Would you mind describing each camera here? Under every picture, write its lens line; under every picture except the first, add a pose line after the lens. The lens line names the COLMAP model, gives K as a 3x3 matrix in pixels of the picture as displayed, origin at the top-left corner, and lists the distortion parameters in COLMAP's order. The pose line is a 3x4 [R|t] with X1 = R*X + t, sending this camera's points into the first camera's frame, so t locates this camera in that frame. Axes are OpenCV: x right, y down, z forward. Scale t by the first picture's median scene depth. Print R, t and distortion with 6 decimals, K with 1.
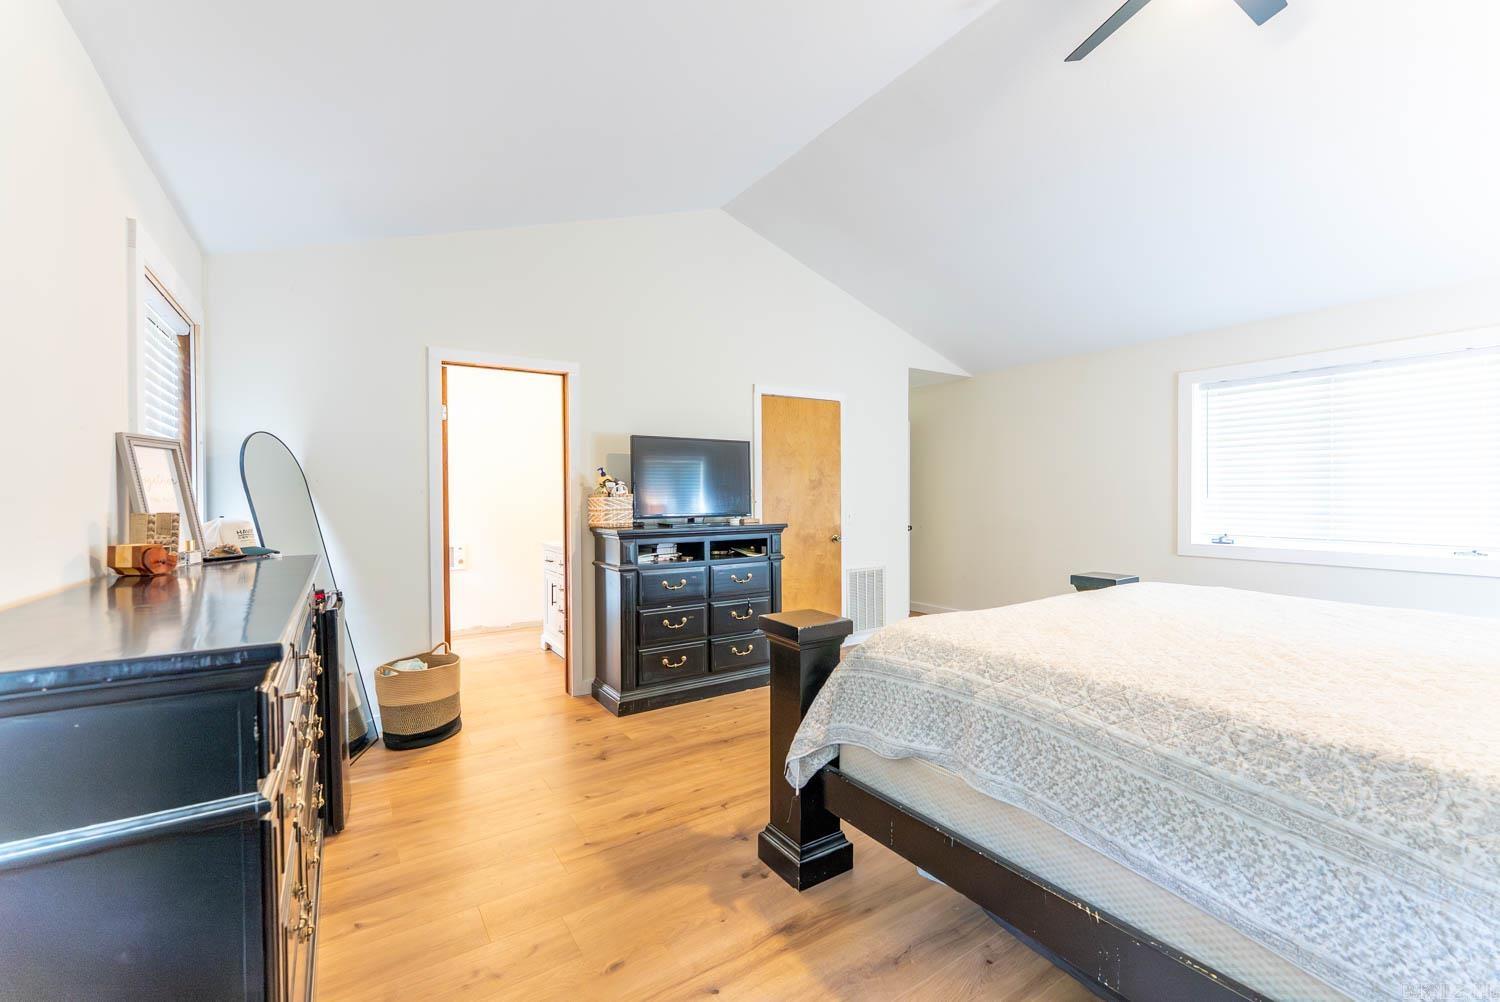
lens RADIAL K [[621.5, 0, 745.8], [0, 621.5, 503.8], [0, 0, 1]] dist [-0.001138, -0.000320]
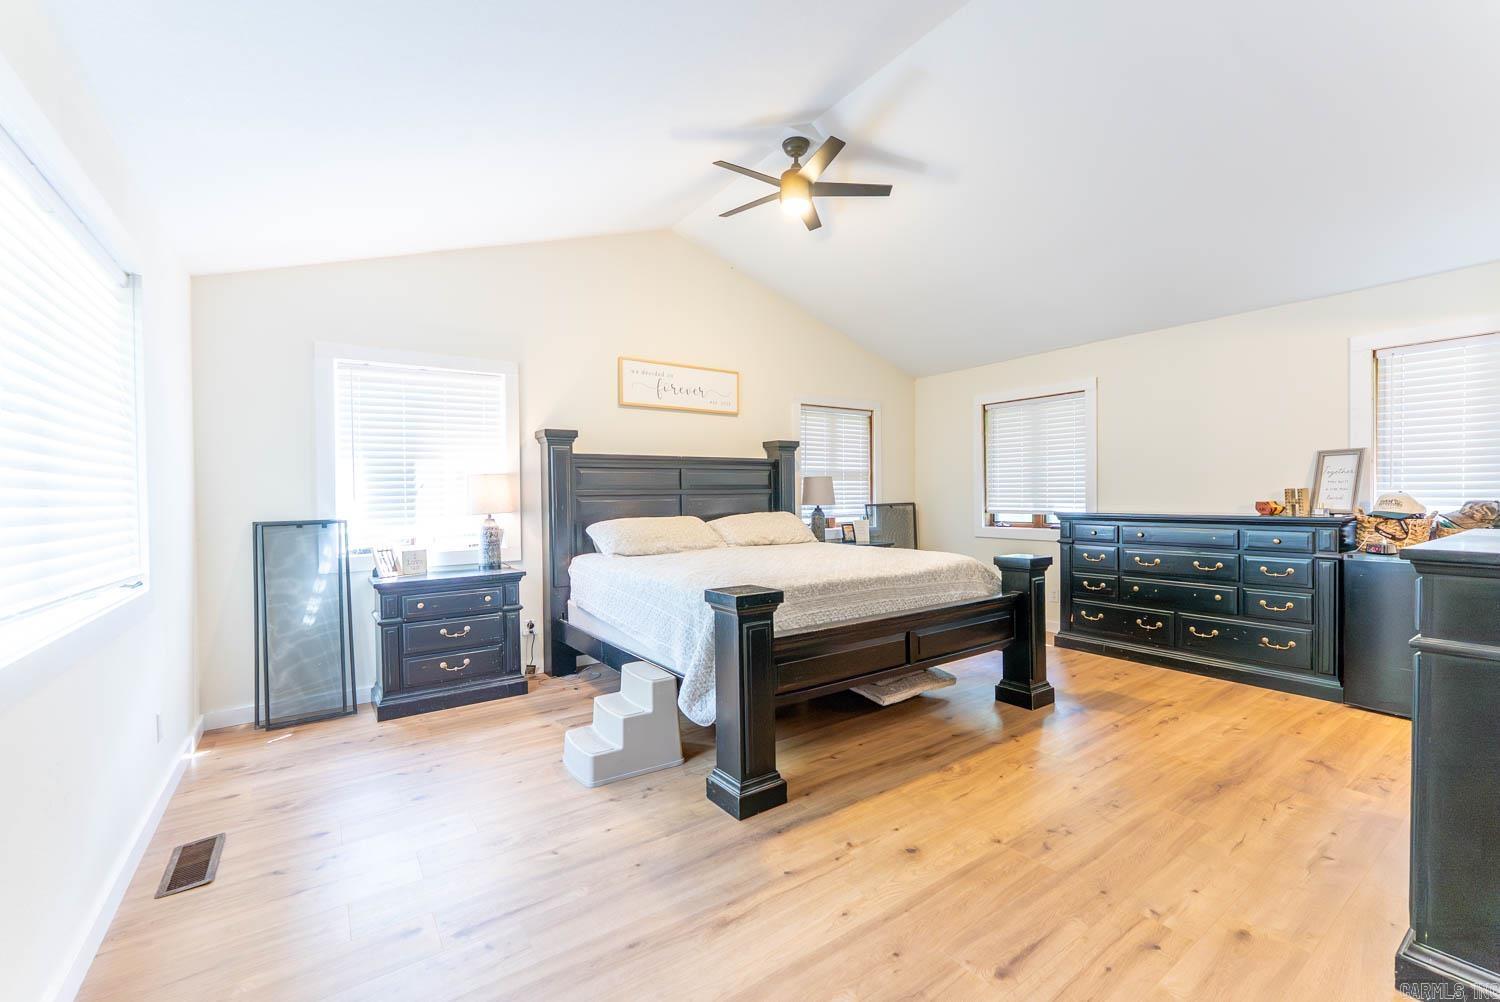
lens RADIAL K [[621.5, 0, 745.8], [0, 621.5, 503.8], [0, 0, 1]] dist [-0.001138, -0.000320]
pose [[-0.999438, 0.010661, -0.031774, 0.463274], [0.009396, 0.999168, 0.039697, -0.009501], [0.032171, 0.039376, -0.998706, 1.378678]]
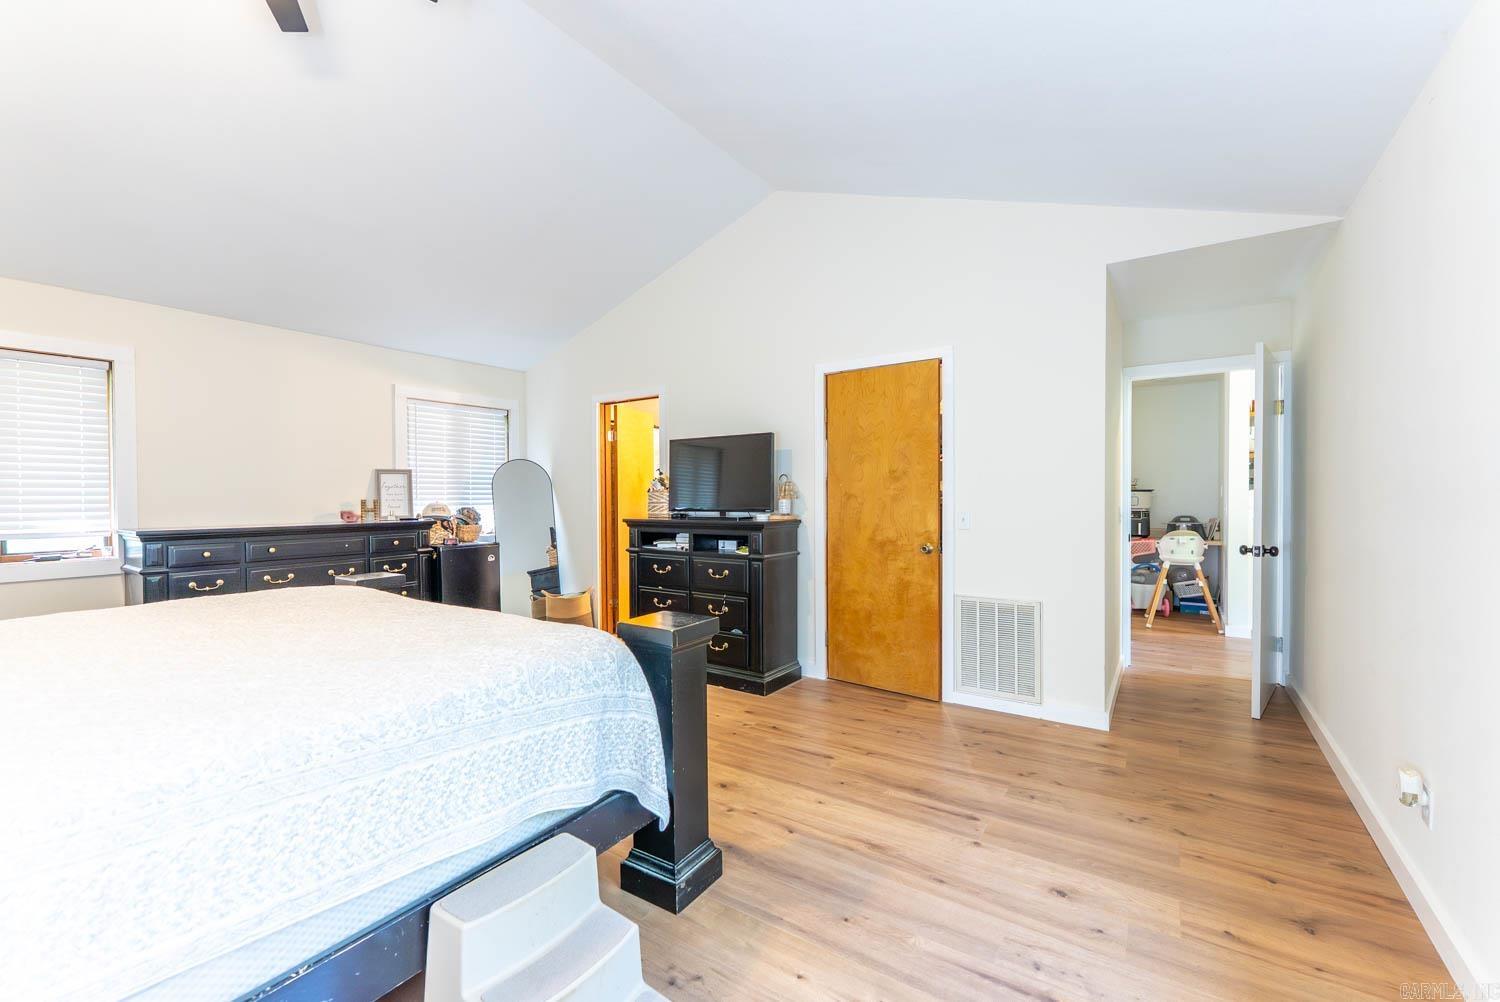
lens RADIAL K [[621.5, 0, 745.8], [0, 621.5, 503.8], [0, 0, 1]] dist [-0.001138, -0.000320]
pose [[0.383241, 0.008136, -0.923613, 0.912059], [-0.016936, 0.999855, 0.001781, 0.006988], [0.923493, 0.014960, 0.383323, 0.651231]]
